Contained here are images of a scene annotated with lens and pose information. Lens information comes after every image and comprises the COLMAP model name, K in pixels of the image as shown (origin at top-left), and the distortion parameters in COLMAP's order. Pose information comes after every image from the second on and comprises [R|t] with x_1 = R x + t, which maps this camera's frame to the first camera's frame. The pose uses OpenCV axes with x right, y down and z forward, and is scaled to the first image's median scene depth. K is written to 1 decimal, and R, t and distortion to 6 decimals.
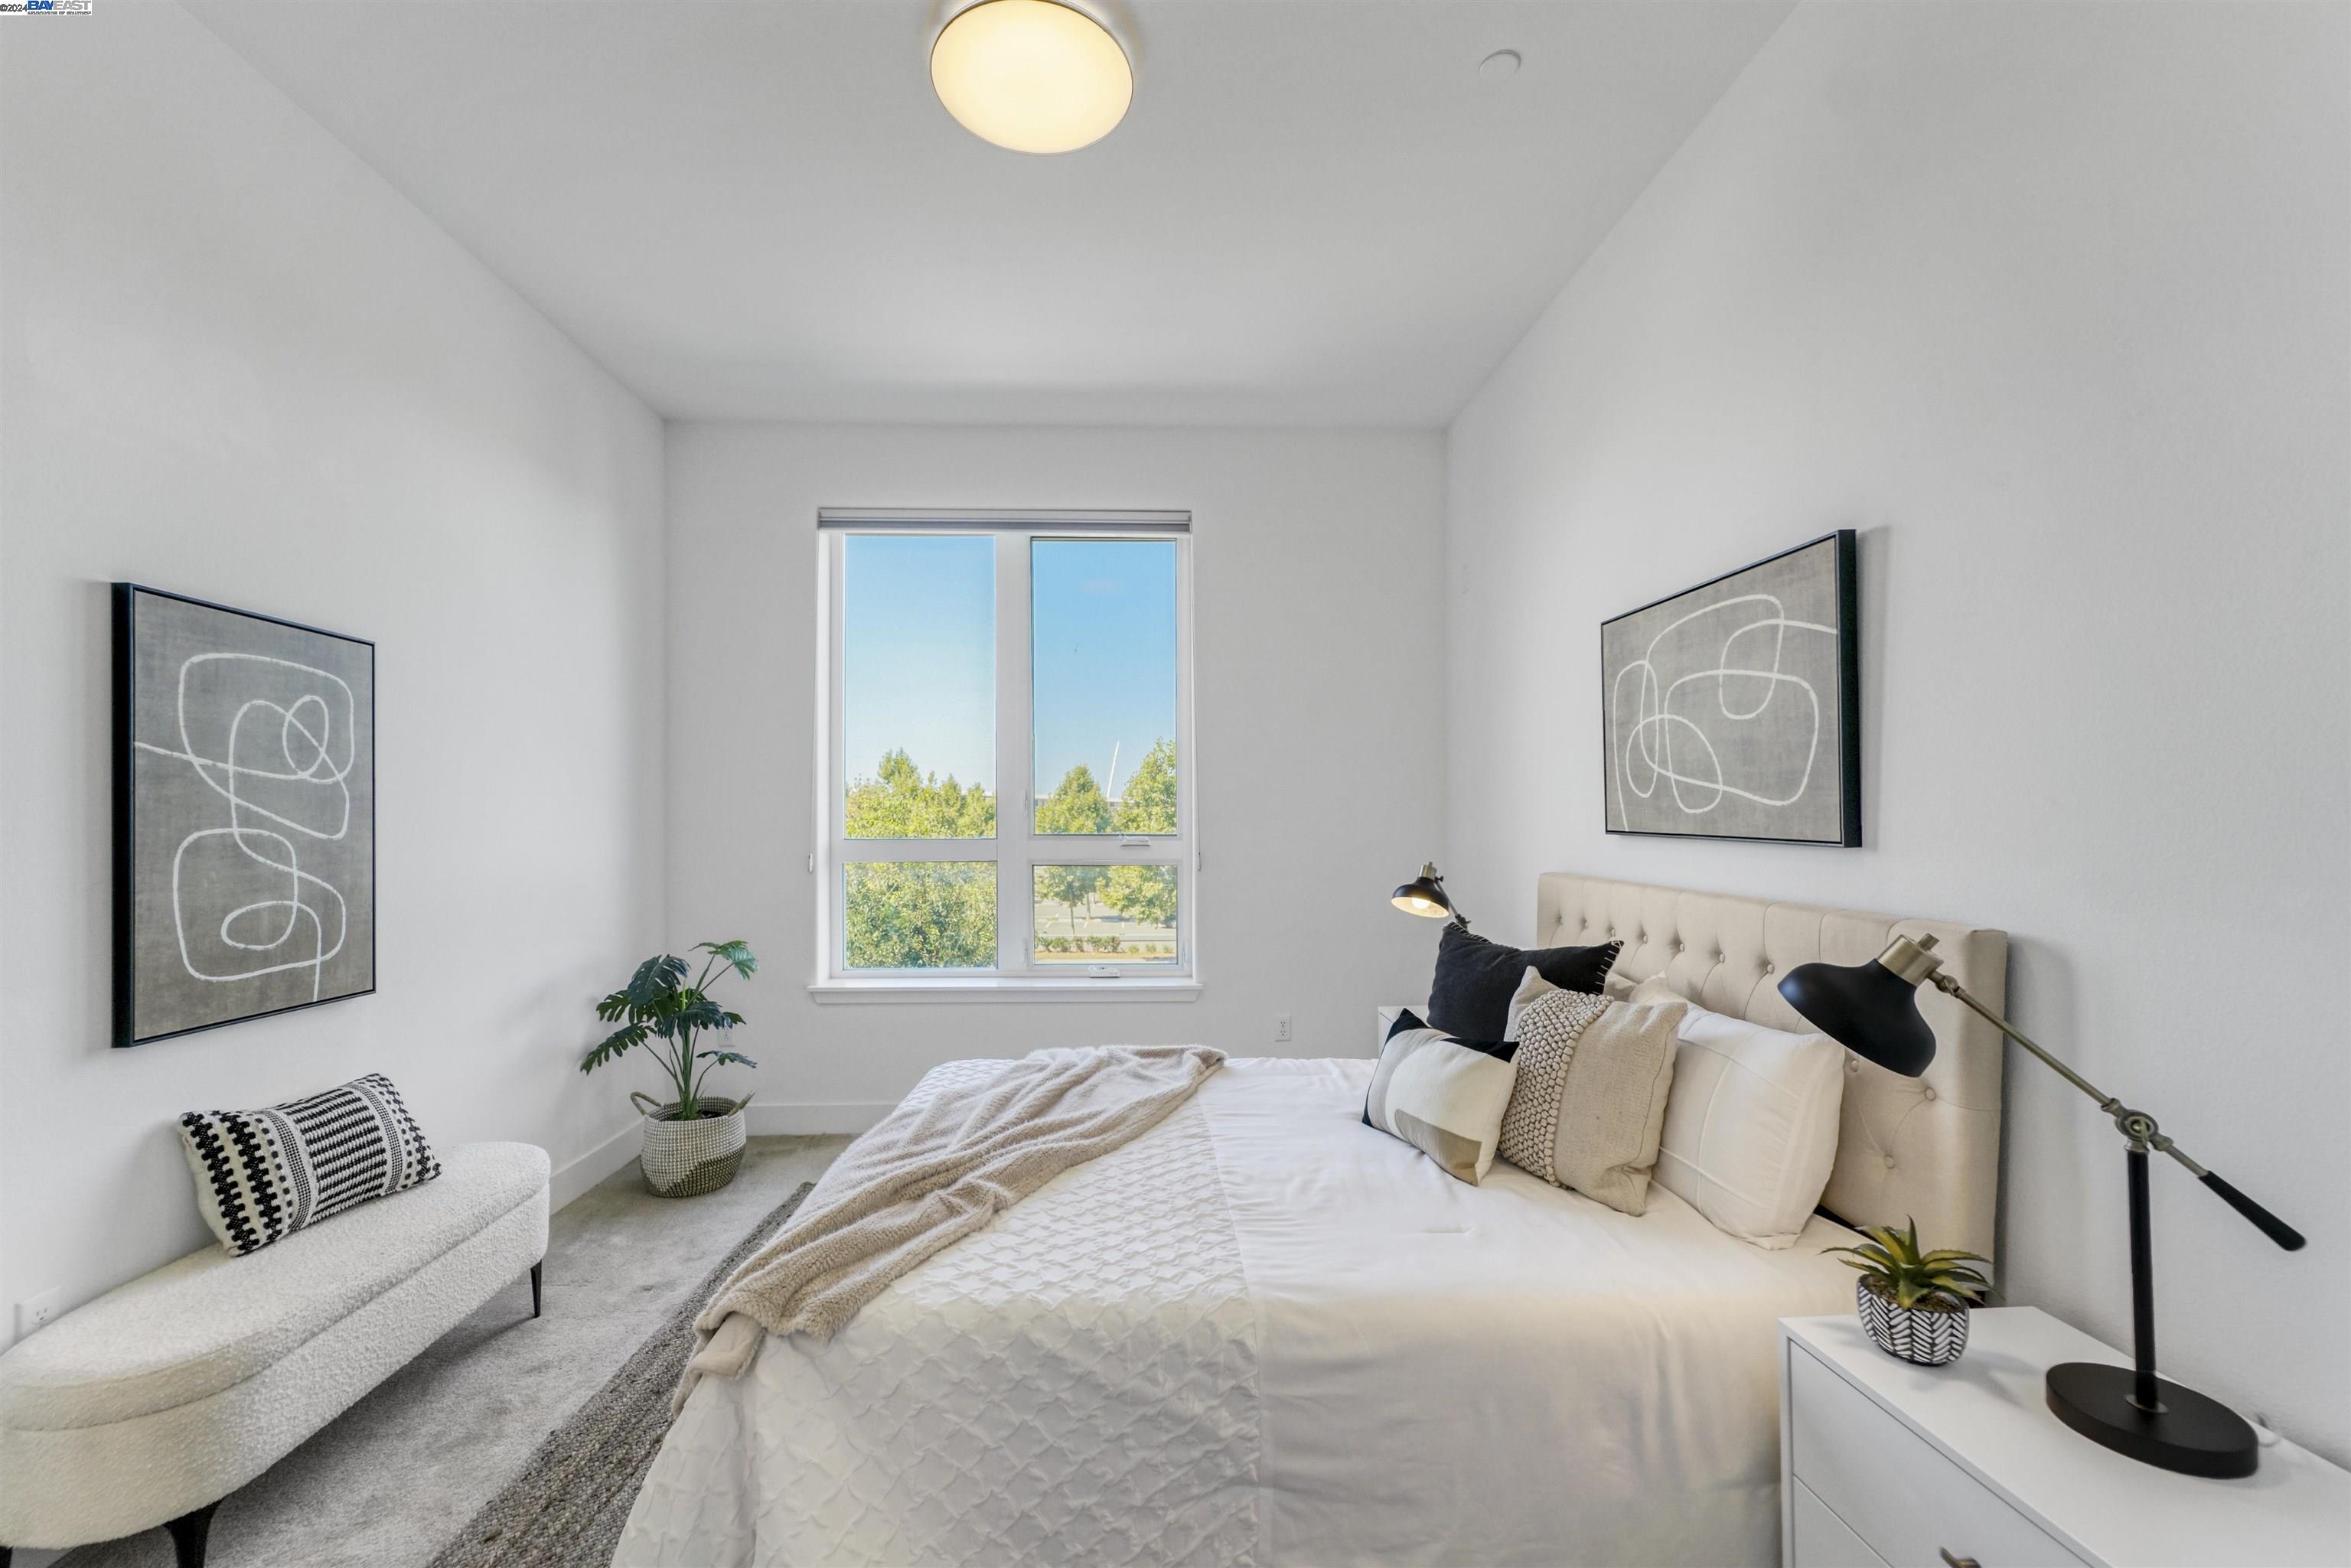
lens RADIAL K [[974.2, 0, 1179.2], [0, 974.2, 815.9], [0, 0, 1]] dist [-0.009878, -0.000529]
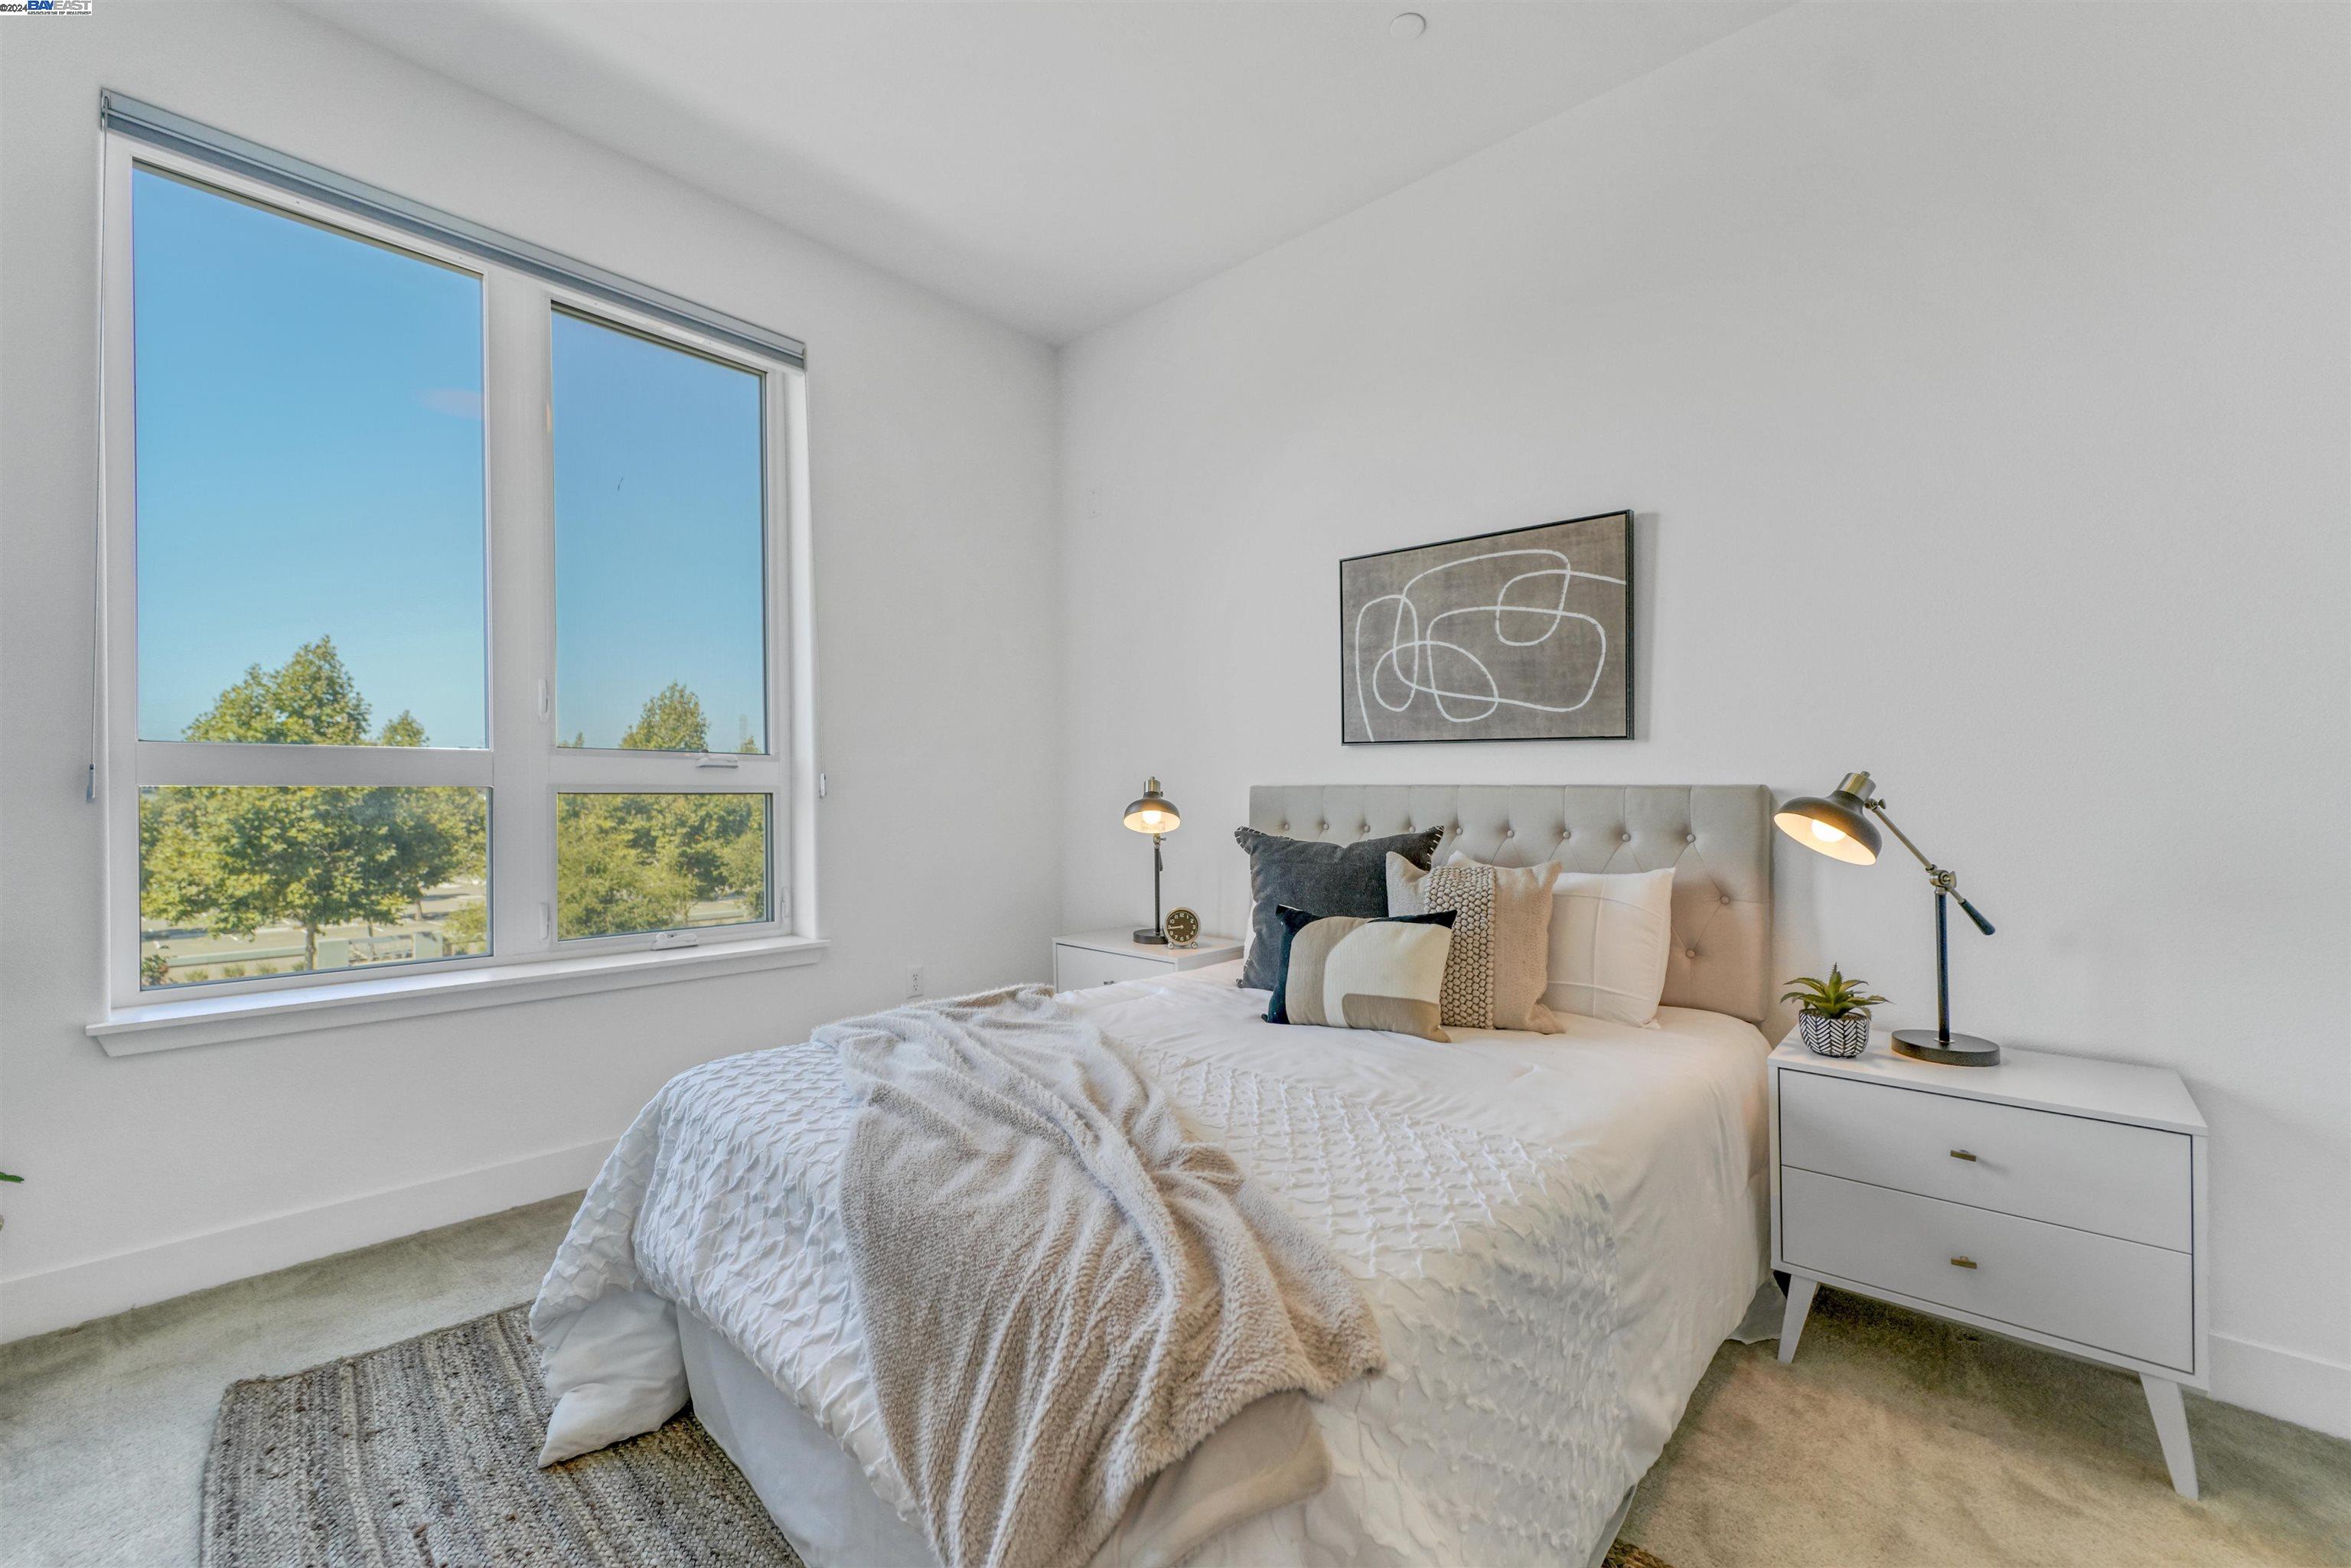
lens RADIAL K [[948.1, 0, 1287.4], [0, 948.1, 780.8], [0, 0, 1]] dist [-0.002147, -0.000382]
pose [[0.685412, 0.004352, 0.728142, -0.485659], [-0.003205, 0.999990, -0.002961, 0.074572], [-0.728148, -0.000304, 0.685419, 0.332098]]
